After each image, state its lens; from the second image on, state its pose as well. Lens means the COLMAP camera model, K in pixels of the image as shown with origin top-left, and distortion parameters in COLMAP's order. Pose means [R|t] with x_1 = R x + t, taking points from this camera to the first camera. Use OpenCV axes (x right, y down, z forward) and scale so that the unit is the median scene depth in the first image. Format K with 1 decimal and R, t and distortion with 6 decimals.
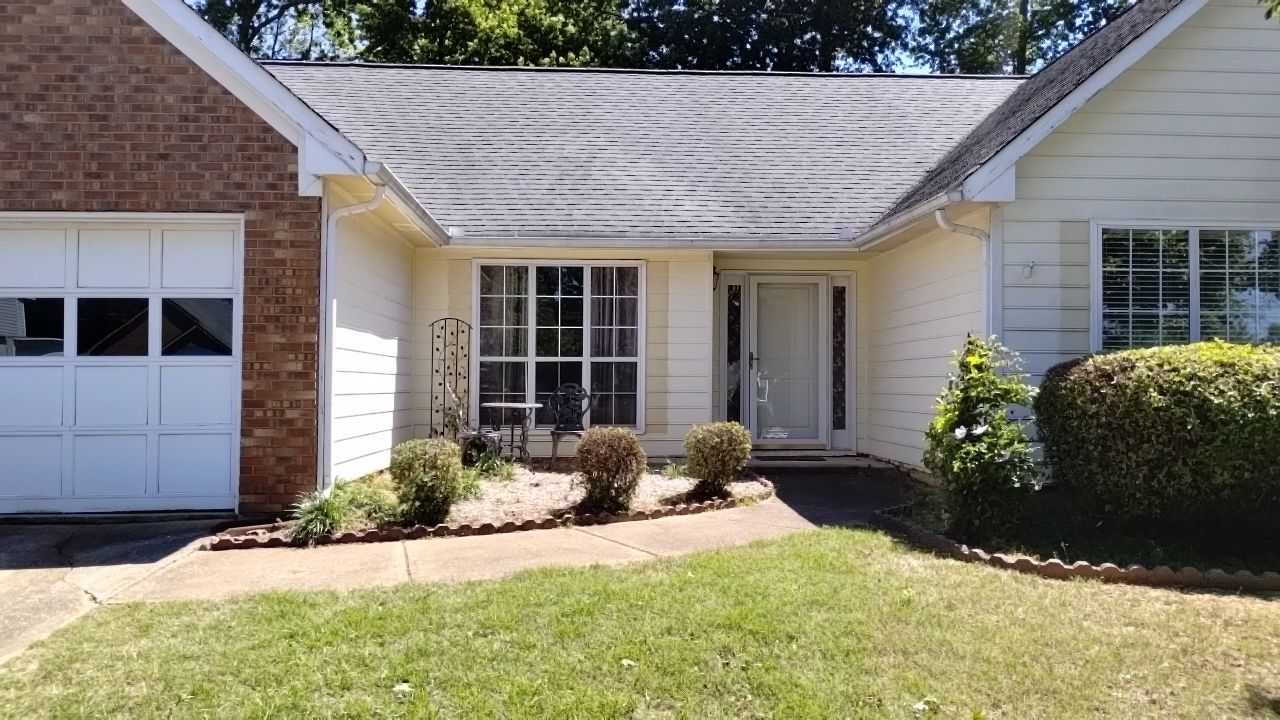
lens RADIAL K [[1048.8, 0, 640.0], [0, 1048.8, 360.0], [0, 0, 1]] dist [0.081052, -0.094198]
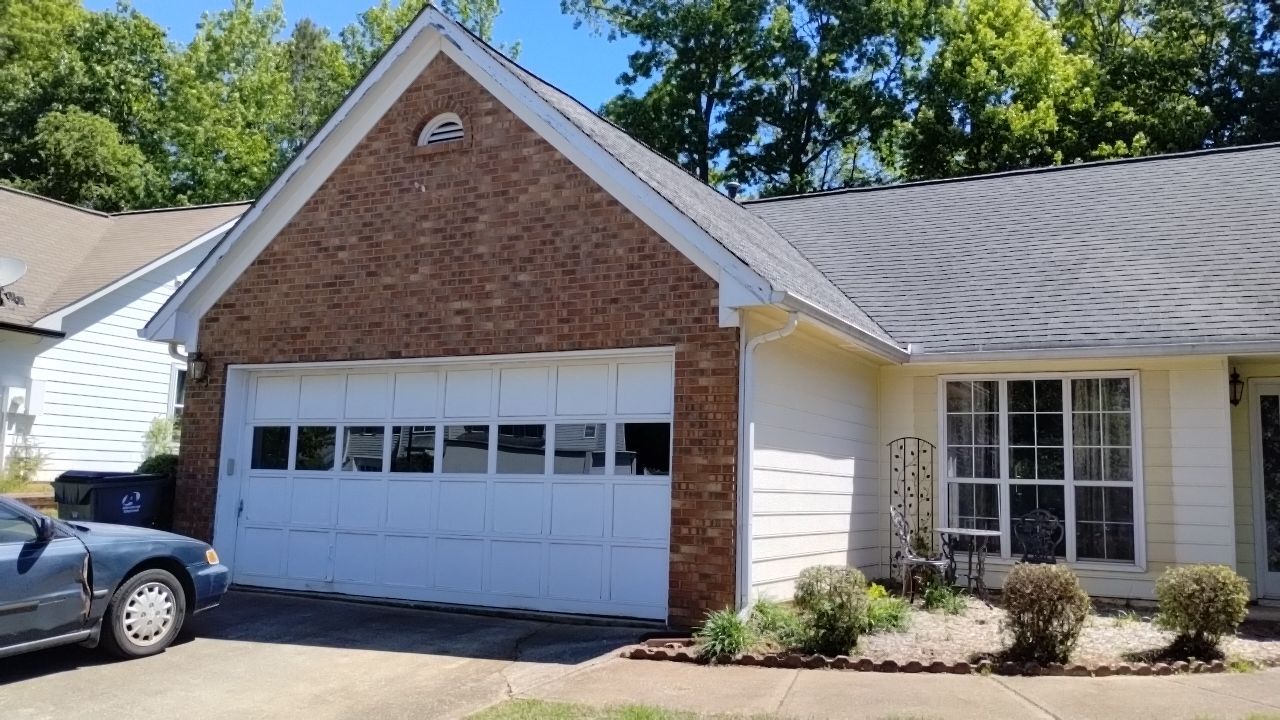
lens RADIAL K [[1048.8, 0, 640.0], [0, 1048.8, 360.0], [0, 0, 1]] dist [0.081052, -0.094198]
pose [[0.864366, -0.040730, -0.501210, 0.140803], [-0.012341, 0.994696, -0.102115, -0.012227], [0.502711, 0.094451, 0.859279, 0.045932]]
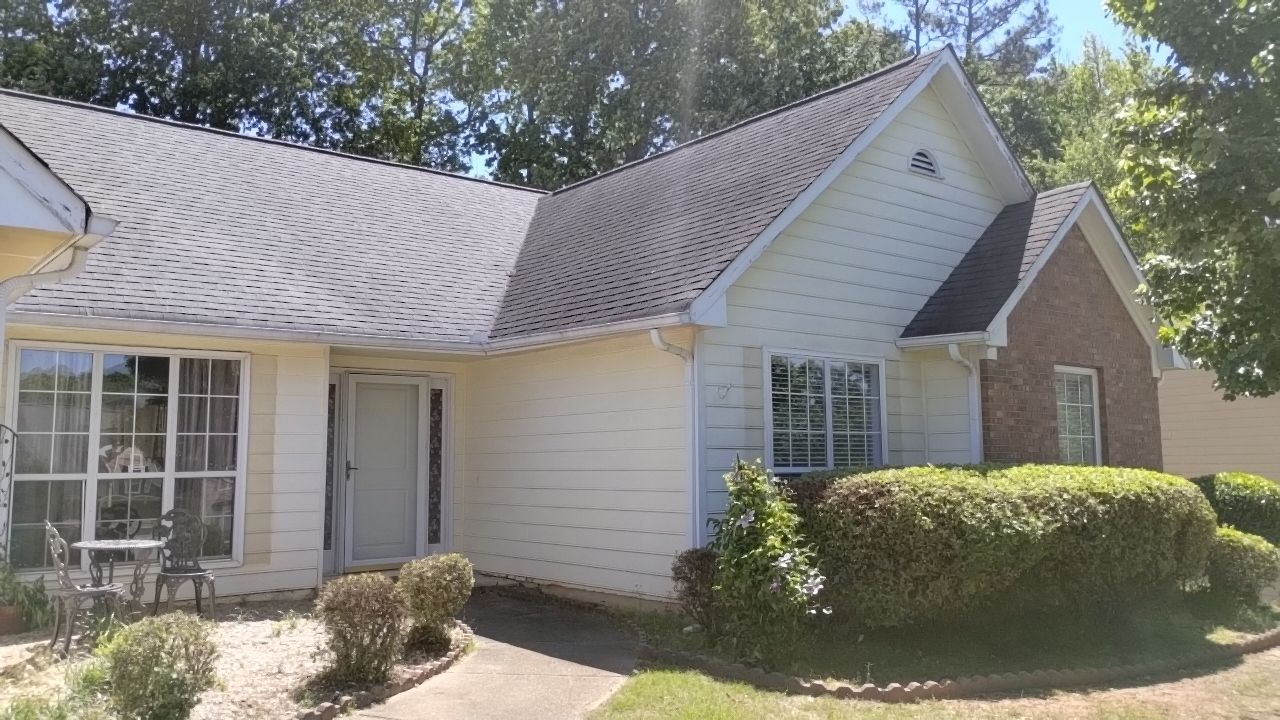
lens RADIAL K [[1048.8, 0, 640.0], [0, 1048.8, 360.0], [0, 0, 1]] dist [0.081052, -0.094198]
pose [[0.815808, 0.046769, 0.576428, -0.351713], [-0.002325, 0.996982, -0.077599, -0.039733], [-0.578318, 0.061966, 0.813455, 0.223551]]
